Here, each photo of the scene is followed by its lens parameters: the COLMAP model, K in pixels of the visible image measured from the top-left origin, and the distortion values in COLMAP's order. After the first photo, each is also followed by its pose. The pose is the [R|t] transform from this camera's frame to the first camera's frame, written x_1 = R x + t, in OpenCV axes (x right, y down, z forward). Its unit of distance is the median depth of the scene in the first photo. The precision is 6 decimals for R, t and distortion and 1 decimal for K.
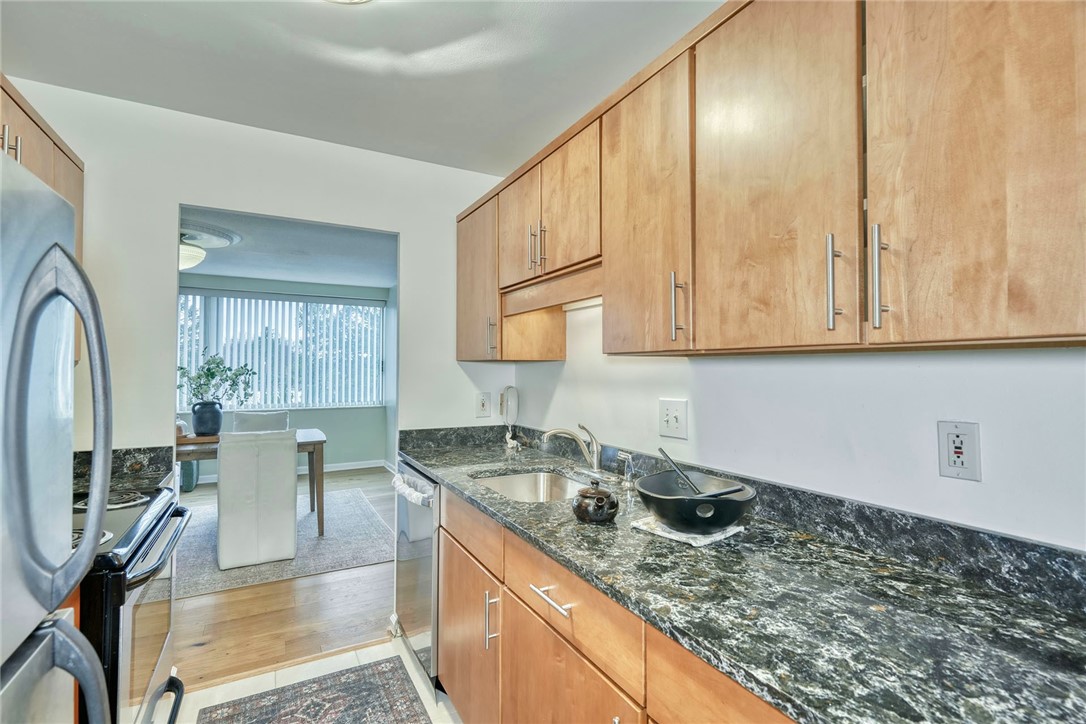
lens RADIAL K [[499.7, 0, 528.1], [0, 499.7, 358.9], [0, 0, 1]] dist [-0.007317, 0.003848]
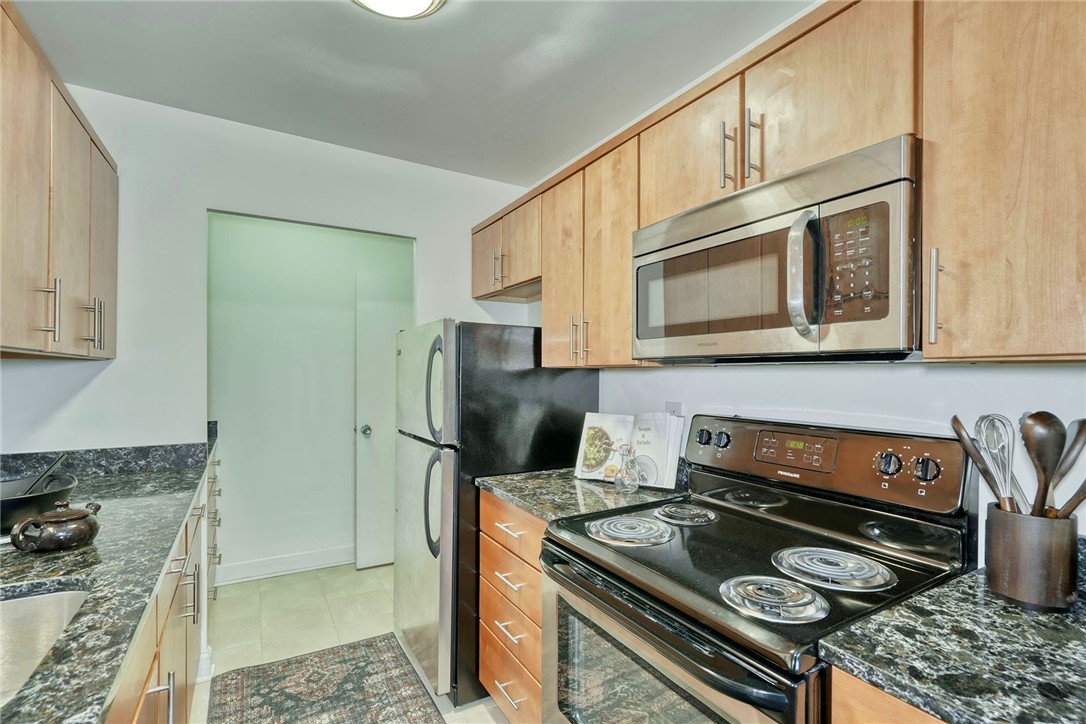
lens RADIAL K [[499.7, 0, 535.4], [0, 499.7, 370.7], [0, 0, 1]] dist [-0.007317, 0.003848]
pose [[-0.999124, -0.008164, -0.041050, -0.527801], [-0.006986, 0.999562, -0.028745, 0.038228], [0.041267, -0.028433, -0.998744, 1.601129]]
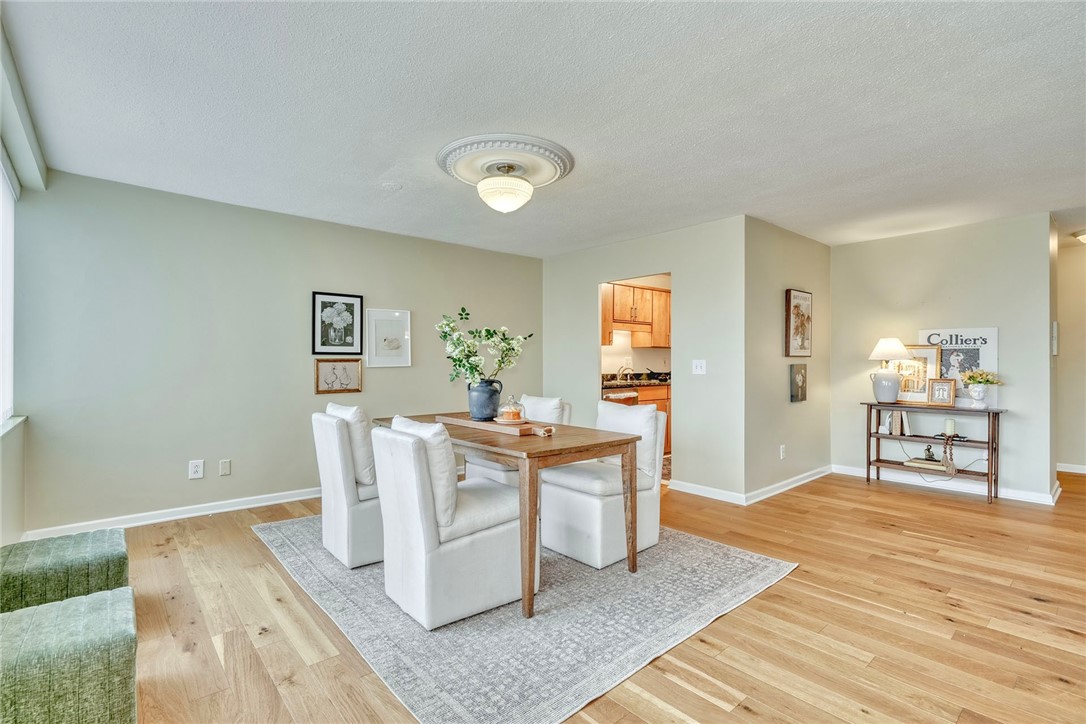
lens RADIAL K [[499.7, 0, 538.3], [0, 499.7, 365.3], [0, 0, 1]] dist [-0.007317, 0.003848]
pose [[-0.217769, -0.010704, 0.975942, -3.638574], [-0.023838, 0.999700, 0.005645, 0.144320], [-0.975709, -0.022035, -0.217959, 2.738614]]
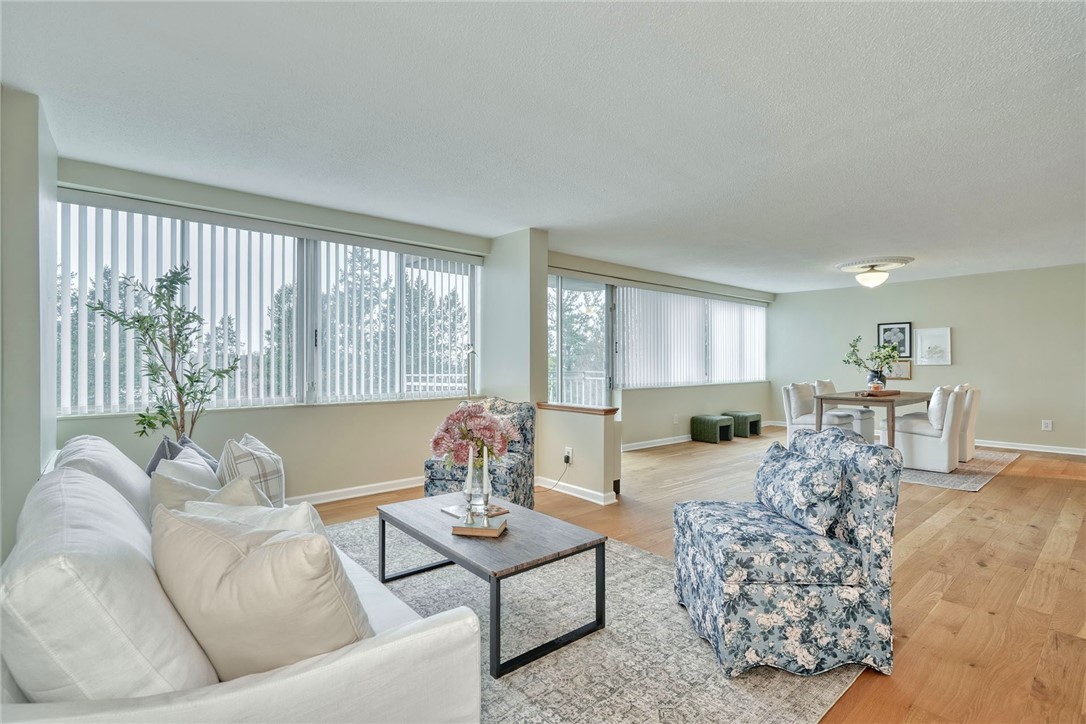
lens RADIAL K [[499.7, 0, 540.0], [0, 499.7, 362.0], [0, 0, 1]] dist [-0.007317, 0.003848]
pose [[0.977355, -0.005030, 0.211547, -5.086681], [0.000624, 0.999782, 0.020889, 0.063807], [-0.211606, -0.020284, 0.977145, -0.814339]]
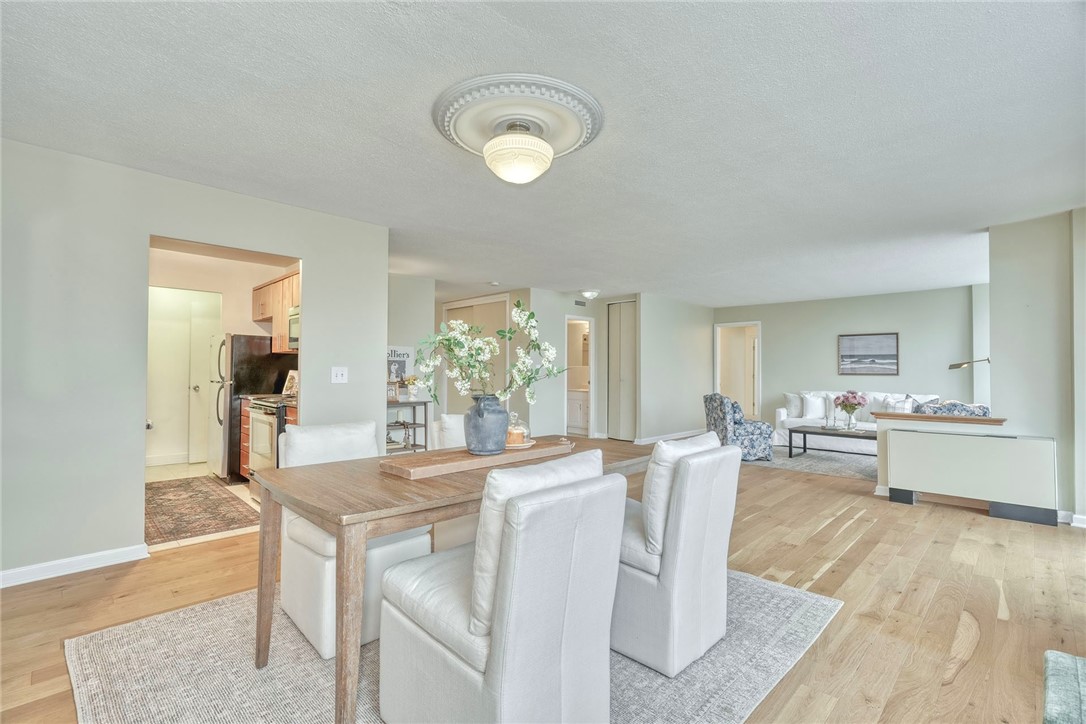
lens RADIAL K [[499.7, 0, 539.5], [0, 499.7, 360.2], [0, 0, 1]] dist [-0.007317, 0.003848]
pose [[-0.957675, -0.014898, -0.287467, -1.342681], [-0.002158, 0.999003, -0.044586, 0.183229], [0.287845, -0.042079, -0.956752, 3.942873]]
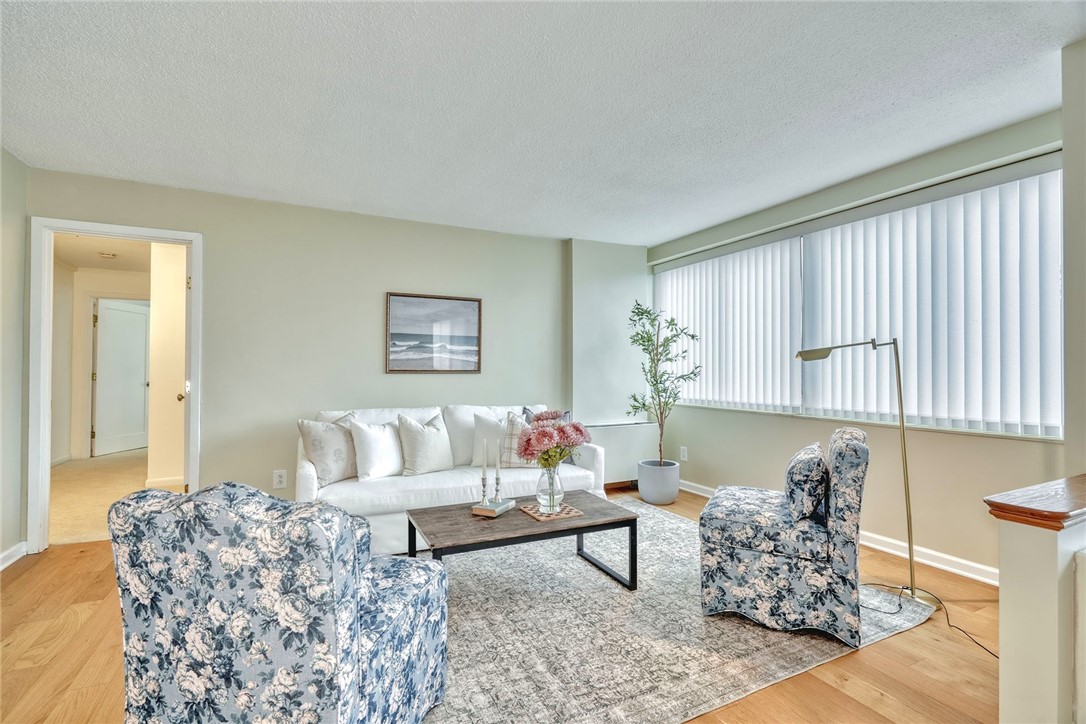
lens RADIAL K [[499.7, 0, 538.6], [0, 499.7, 359.1], [0, 0, 1]] dist [-0.007317, 0.003848]
pose [[-0.042967, -0.025744, -0.998745, -3.267193], [0.019336, 0.999459, -0.026594, 0.111204], [0.998889, -0.020454, -0.042446, 0.803550]]
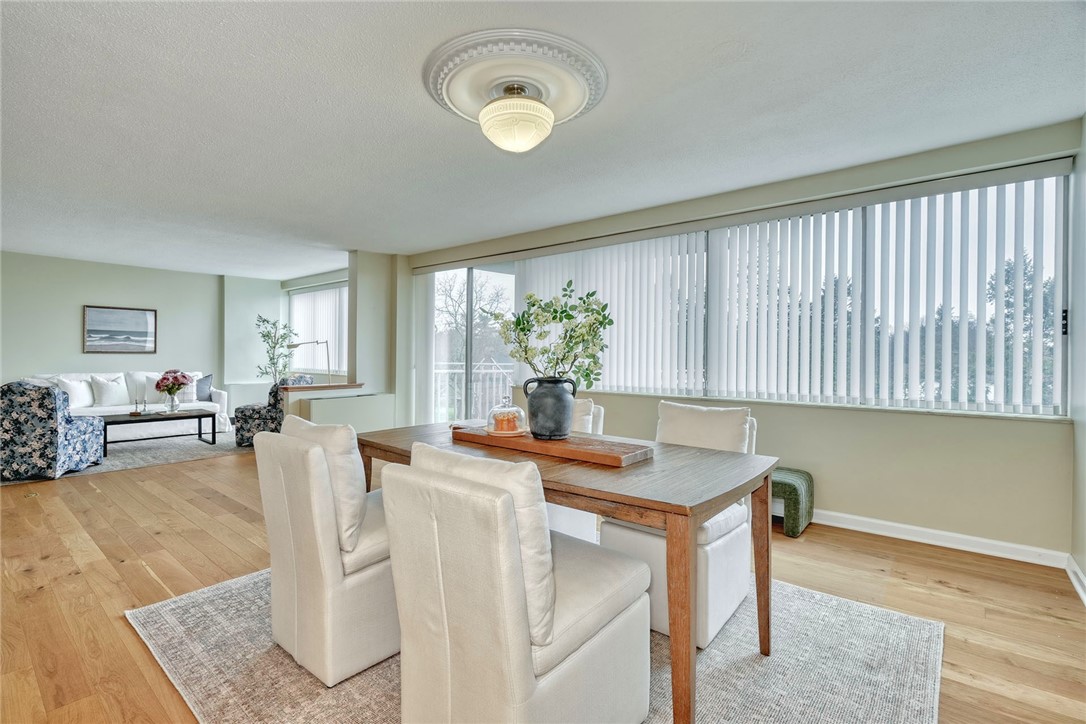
lens RADIAL K [[499.7, 0, 542.3], [0, 499.7, 358.0], [0, 0, 1]] dist [-0.007317, 0.003848]
pose [[0.371588, 0.005094, -0.928384, -0.352478], [0.014460, 0.999832, 0.011273, 0.149030], [0.928285, -0.017613, 0.371452, 1.980490]]
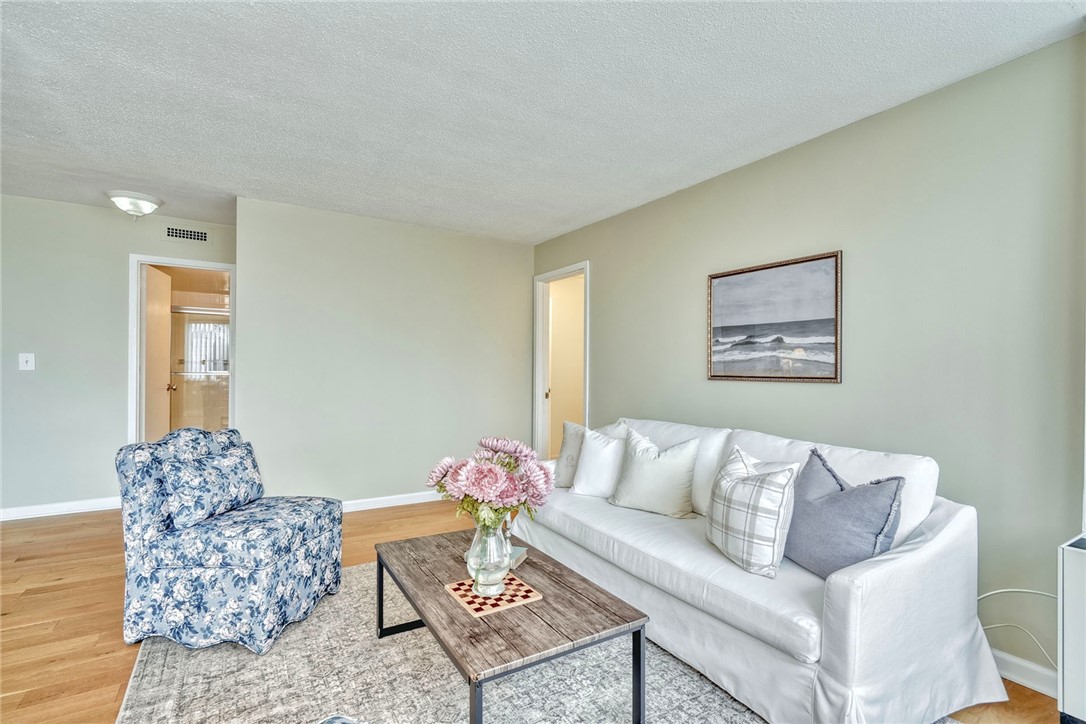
lens RADIAL K [[499.7, 0, 540.5], [0, 499.7, 369.5], [0, 0, 1]] dist [-0.007317, 0.003848]
pose [[-0.997912, -0.014830, -0.062855, -4.976933], [-0.013354, 0.999627, -0.023842, 0.117521], [0.063185, -0.022953, -0.997738, 1.858414]]
